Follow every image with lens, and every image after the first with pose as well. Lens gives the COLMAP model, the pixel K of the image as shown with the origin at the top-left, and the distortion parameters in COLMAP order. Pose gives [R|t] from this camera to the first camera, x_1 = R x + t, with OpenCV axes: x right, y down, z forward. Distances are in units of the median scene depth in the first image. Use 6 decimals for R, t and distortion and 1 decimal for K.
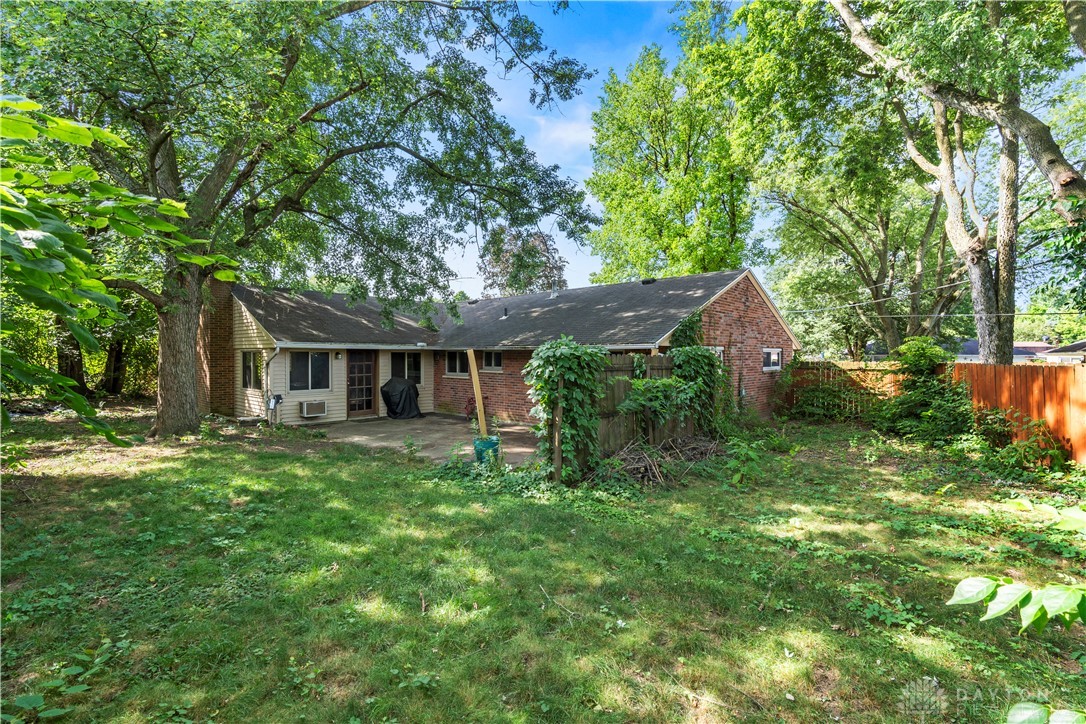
lens RADIAL K [[502.6, 0, 542.7], [0, 502.6, 363.9], [0, 0, 1]] dist [-0.001940, 0.000396]
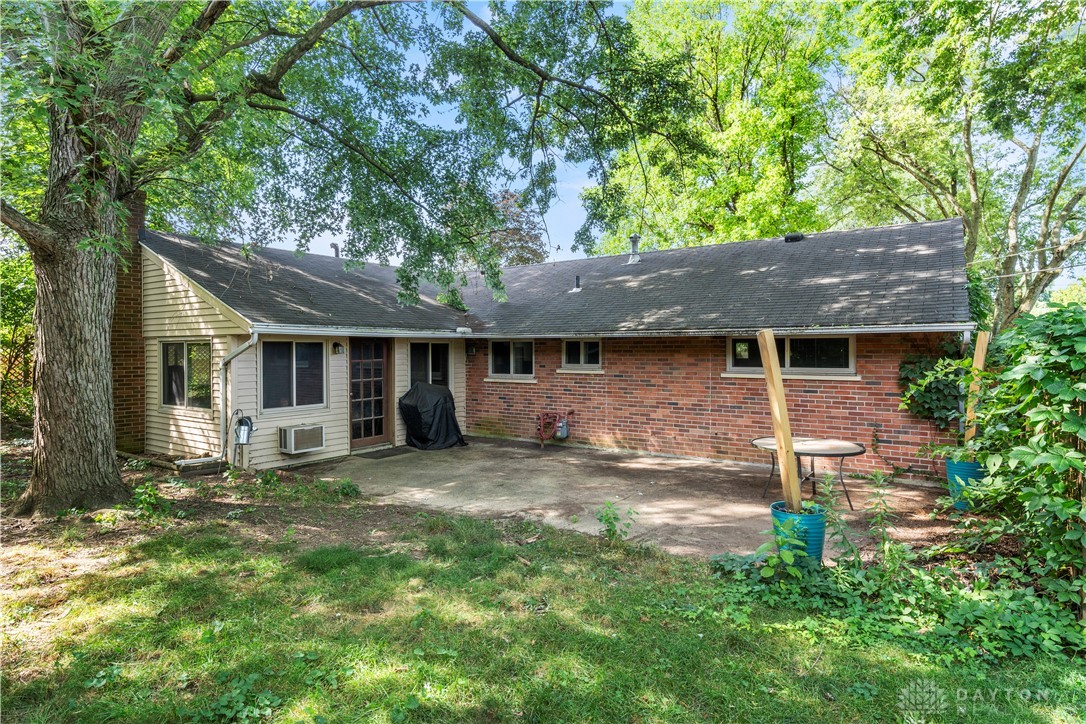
lens RADIAL K [[591.3, 0, 543.4], [0, 591.3, 357.5], [0, 0, 1]] dist [0.004517, -0.001101]
pose [[0.989940, -0.006660, 0.141334, -0.262954], [0.006944, 0.999975, -0.001521, -0.002423], [-0.141320, 0.002487, 0.989961, 0.262059]]
